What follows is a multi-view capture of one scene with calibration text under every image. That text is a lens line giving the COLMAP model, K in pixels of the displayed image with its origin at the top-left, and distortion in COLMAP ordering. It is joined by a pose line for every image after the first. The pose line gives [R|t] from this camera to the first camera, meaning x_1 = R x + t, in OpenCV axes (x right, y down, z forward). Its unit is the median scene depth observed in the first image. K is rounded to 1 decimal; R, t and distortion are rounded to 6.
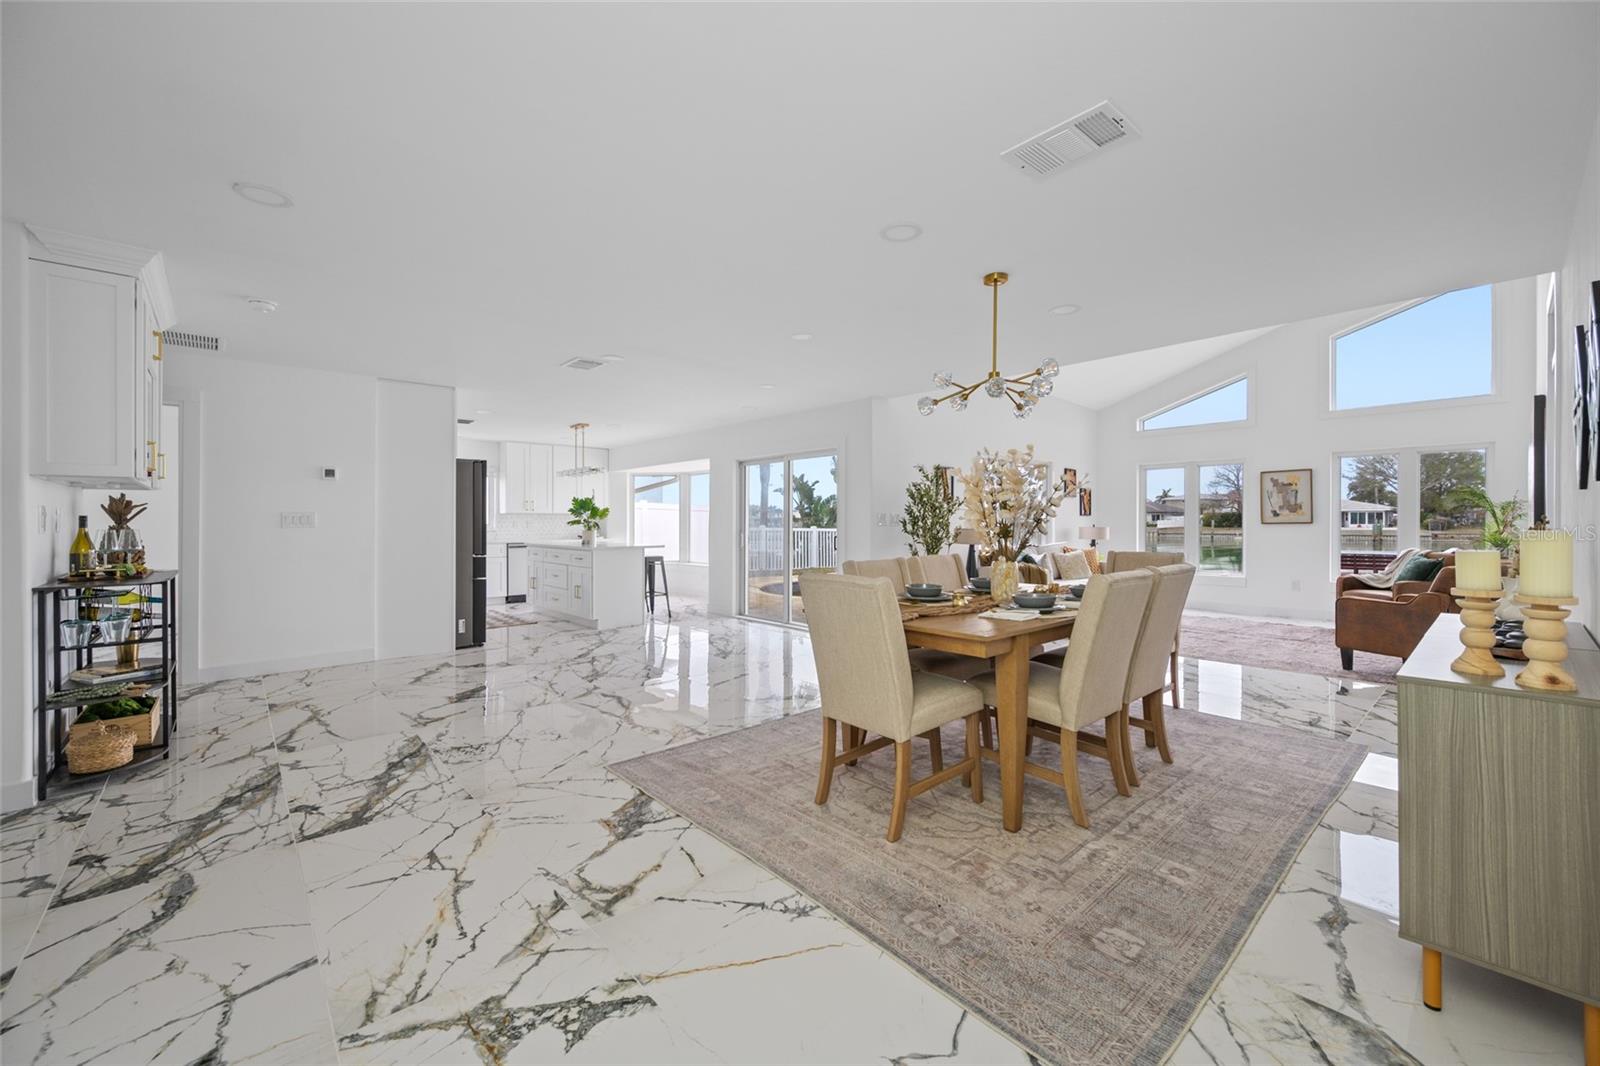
lens RADIAL K [[622.1, 0, 801.3], [0, 622.1, 530.2], [0, 0, 1]] dist [-0.000752, 0.000054]
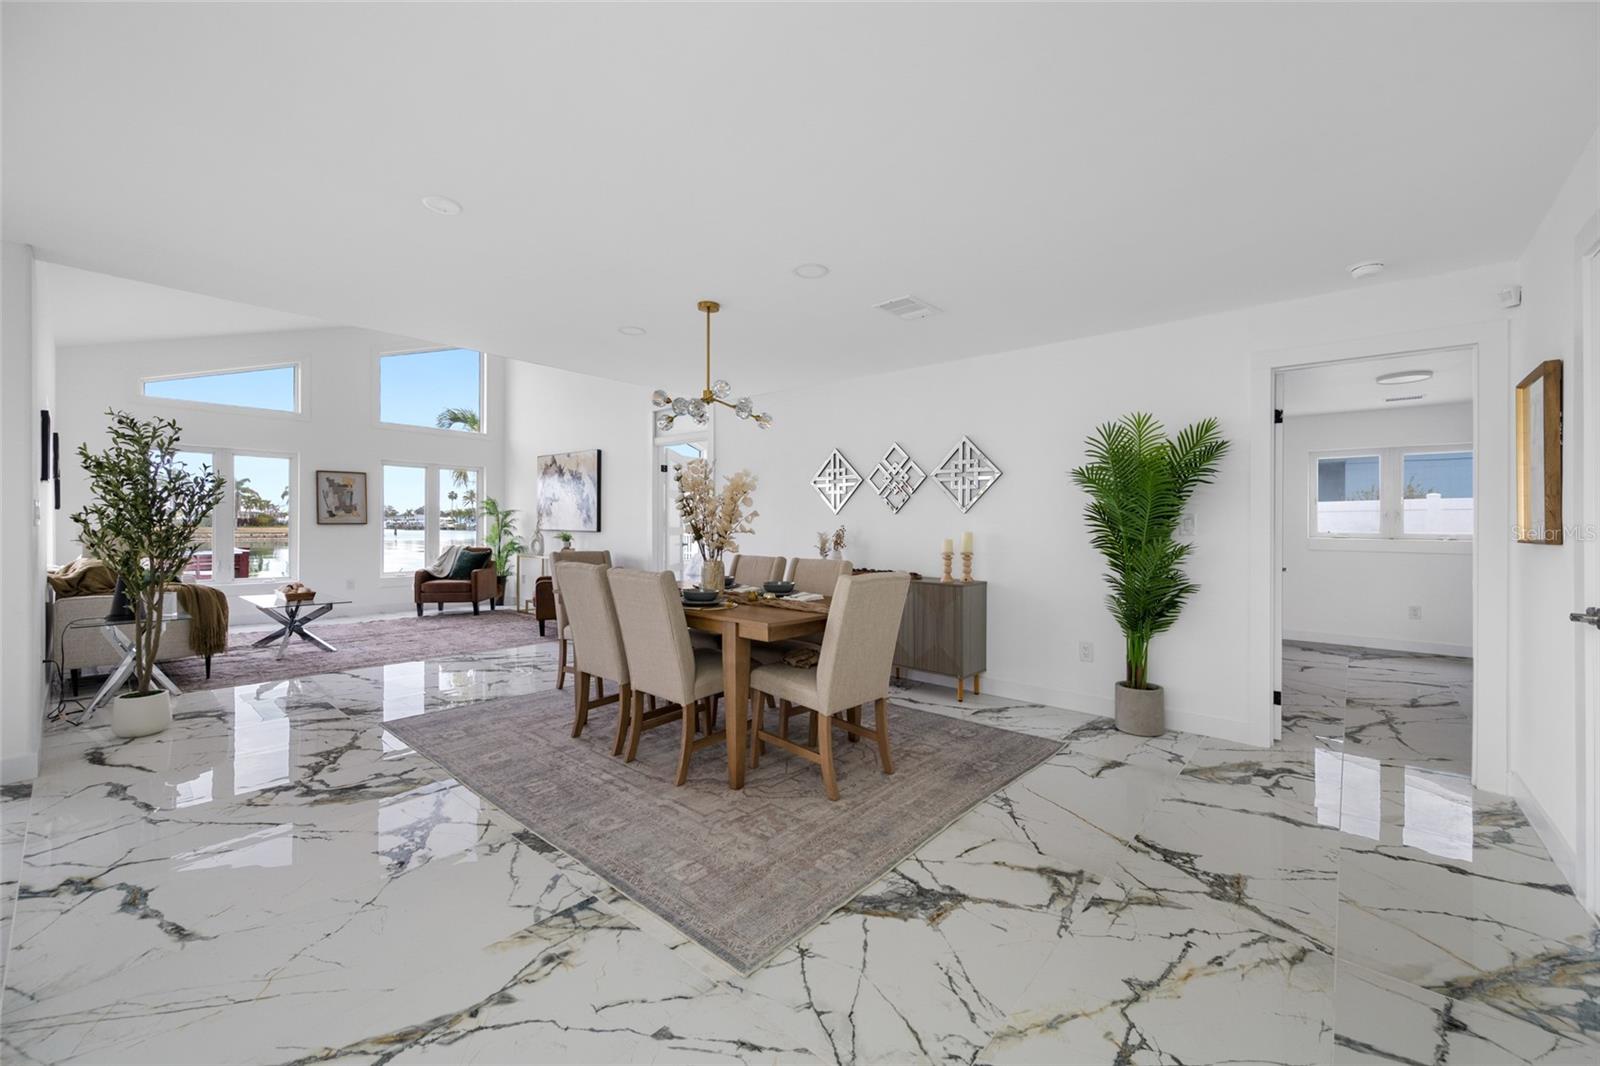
lens RADIAL K [[635.4, 0, 793.1], [0, 635.4, 535.2], [0, 0, 1]] dist [0.001851, 0.000244]
pose [[-0.109085, -0.011857, 0.993962, -1.395821], [0.001393, 0.999926, 0.012081, -0.018203], [-0.994031, 0.002703, -0.109061, 1.640029]]
